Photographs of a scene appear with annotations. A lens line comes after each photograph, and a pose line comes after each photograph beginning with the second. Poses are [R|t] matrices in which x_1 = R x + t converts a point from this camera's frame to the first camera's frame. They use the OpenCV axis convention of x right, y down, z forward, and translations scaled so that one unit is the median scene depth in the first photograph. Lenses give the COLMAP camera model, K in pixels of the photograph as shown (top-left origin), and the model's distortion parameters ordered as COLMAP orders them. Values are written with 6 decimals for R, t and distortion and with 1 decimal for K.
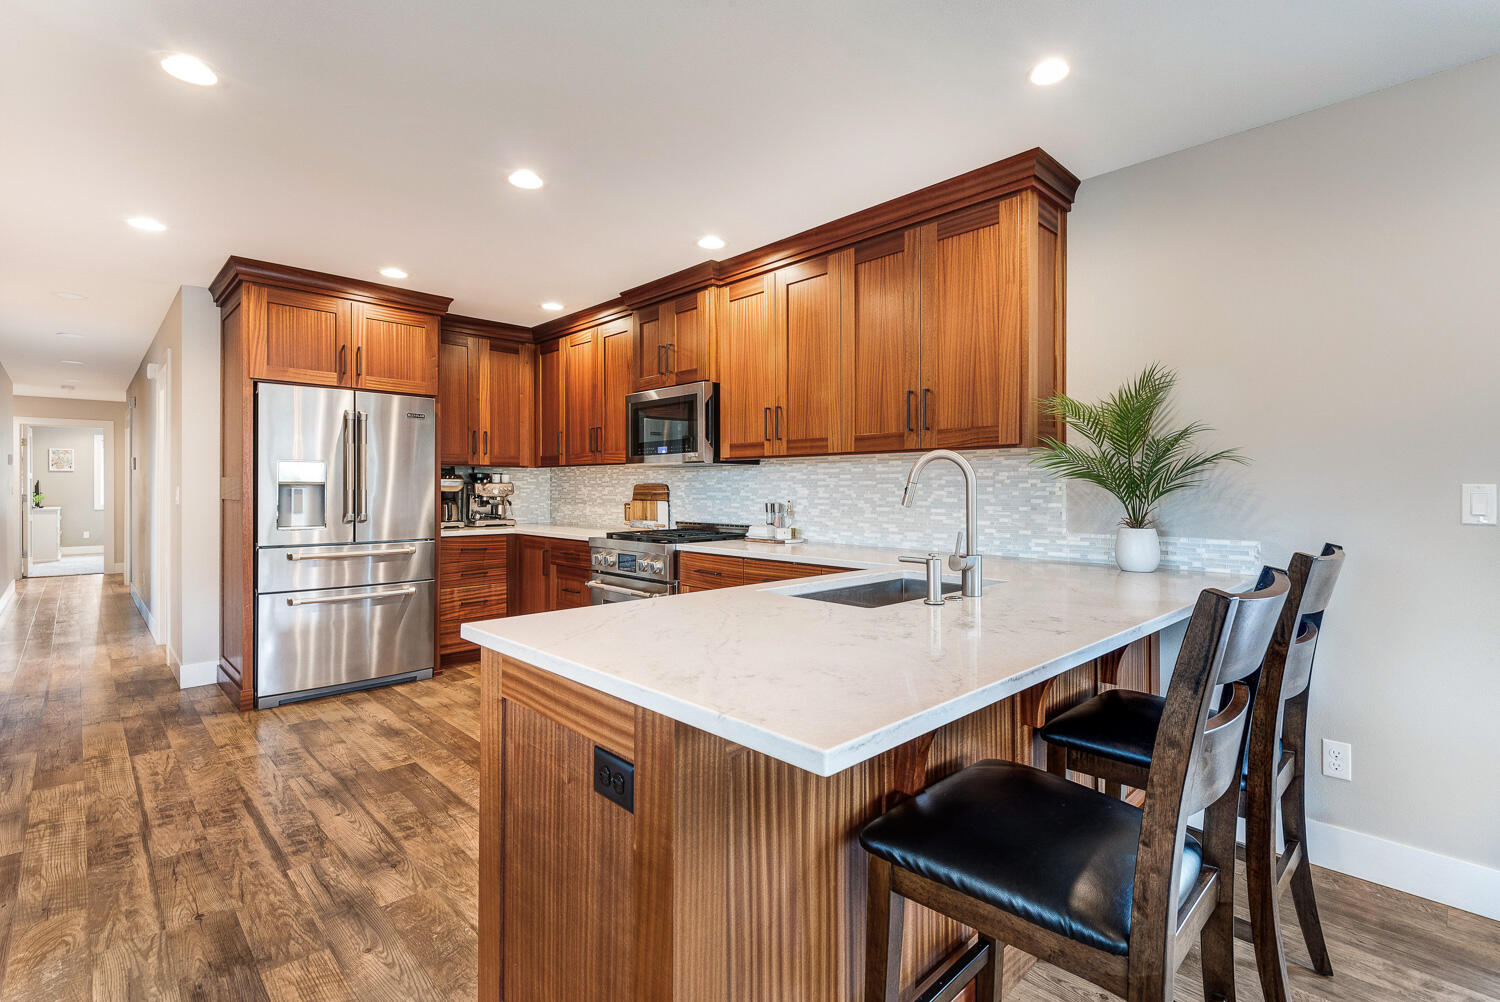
lens RADIAL K [[680.2, 0, 750.0], [0, 680.2, 501.0], [0, 0, 1]] dist [0.000536, 0.000255]
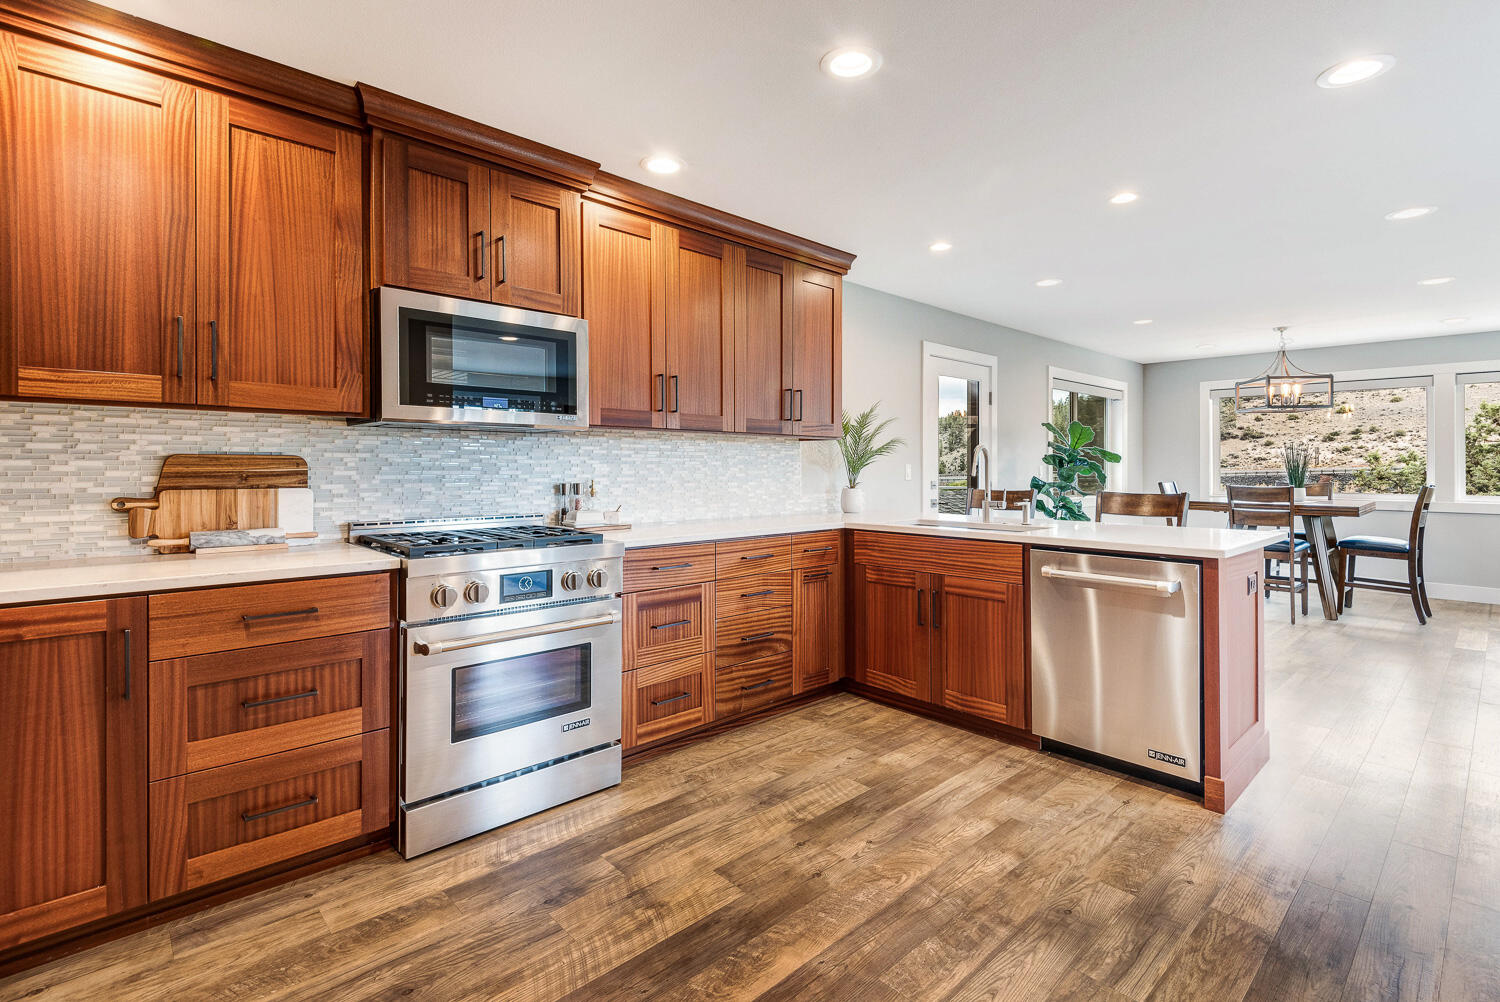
lens RADIAL K [[709.4, 0, 742.1], [0, 709.4, 475.0], [0, 0, 1]] dist [0.027084, -0.000005]
pose [[0.031772, -0.016801, 0.999354, -0.990261], [0.009624, 0.999817, 0.016503, -0.022759], [-0.999449, 0.009094, 0.031928, 0.949677]]
